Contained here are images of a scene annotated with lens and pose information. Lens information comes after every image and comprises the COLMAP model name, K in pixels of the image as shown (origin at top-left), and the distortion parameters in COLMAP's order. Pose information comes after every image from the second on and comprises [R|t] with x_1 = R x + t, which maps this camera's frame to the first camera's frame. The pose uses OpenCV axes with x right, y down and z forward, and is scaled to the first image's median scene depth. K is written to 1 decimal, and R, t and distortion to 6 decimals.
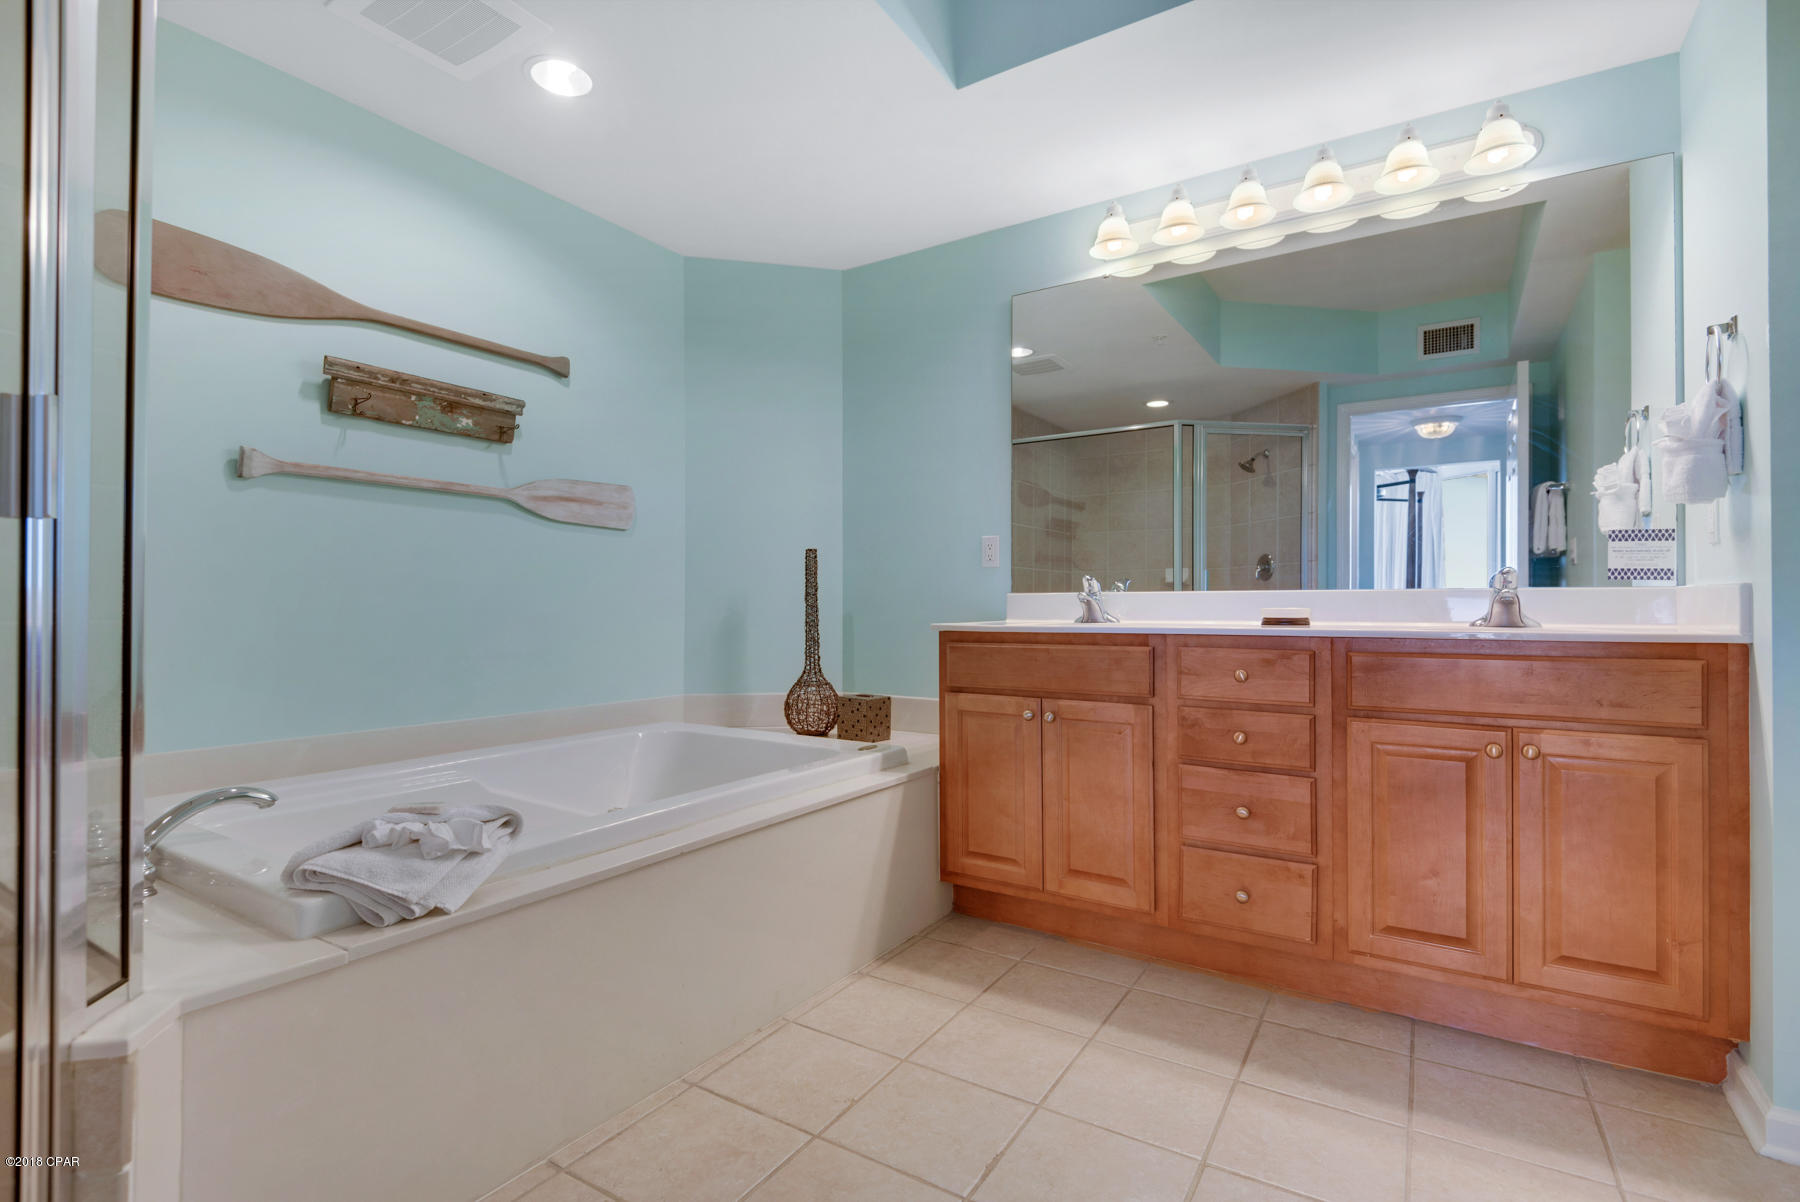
lens RADIAL K [[853.8, 0, 895.2], [0, 853.8, 599.5], [0, 0, 1]] dist [0.015302, -0.010134]
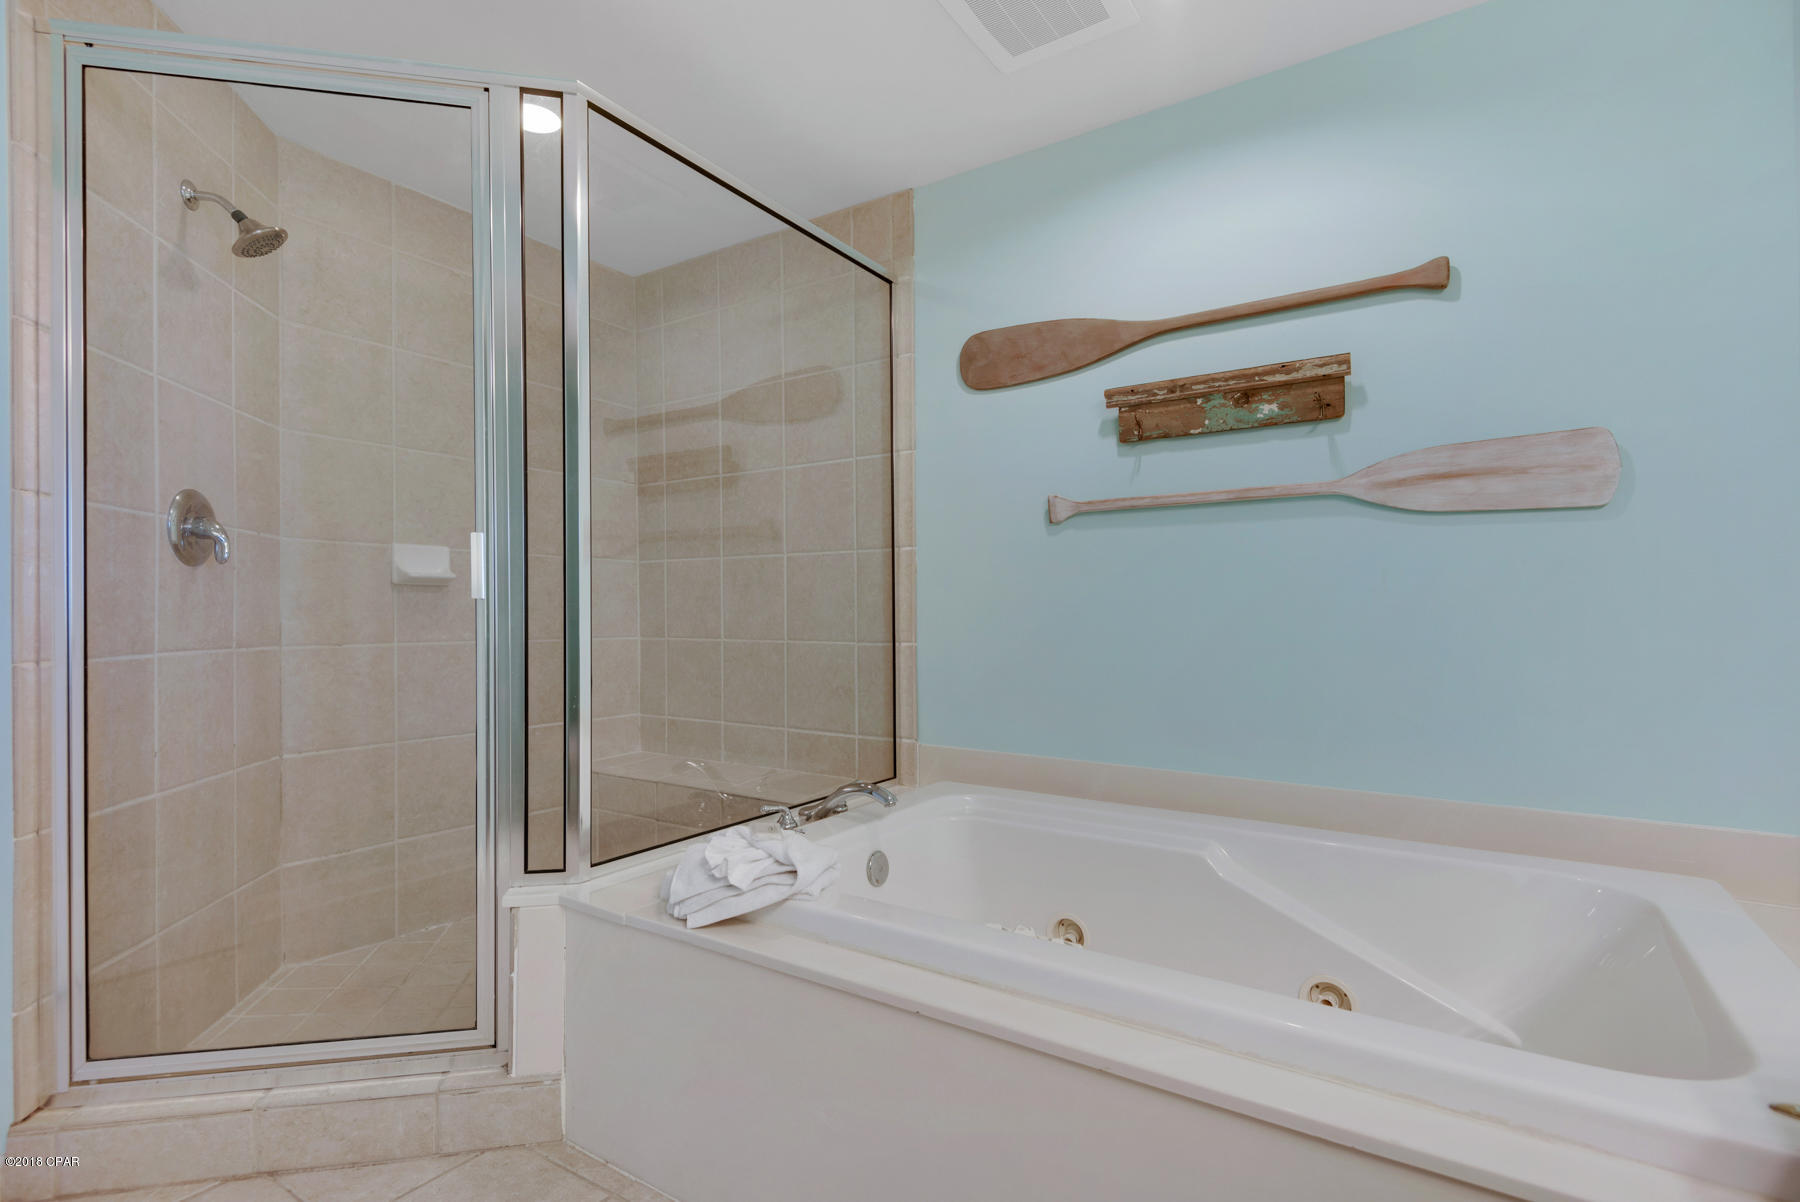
lens RADIAL K [[853.8, 0, 896.4], [0, 853.8, 615.9], [0, 0, 1]] dist [0.015302, -0.010134]
pose [[-0.011129, -0.001407, -0.999937, 0.304541], [0.010823, 0.999940, -0.001528, -0.017447], [0.999879, -0.010840, -0.011113, 0.674839]]
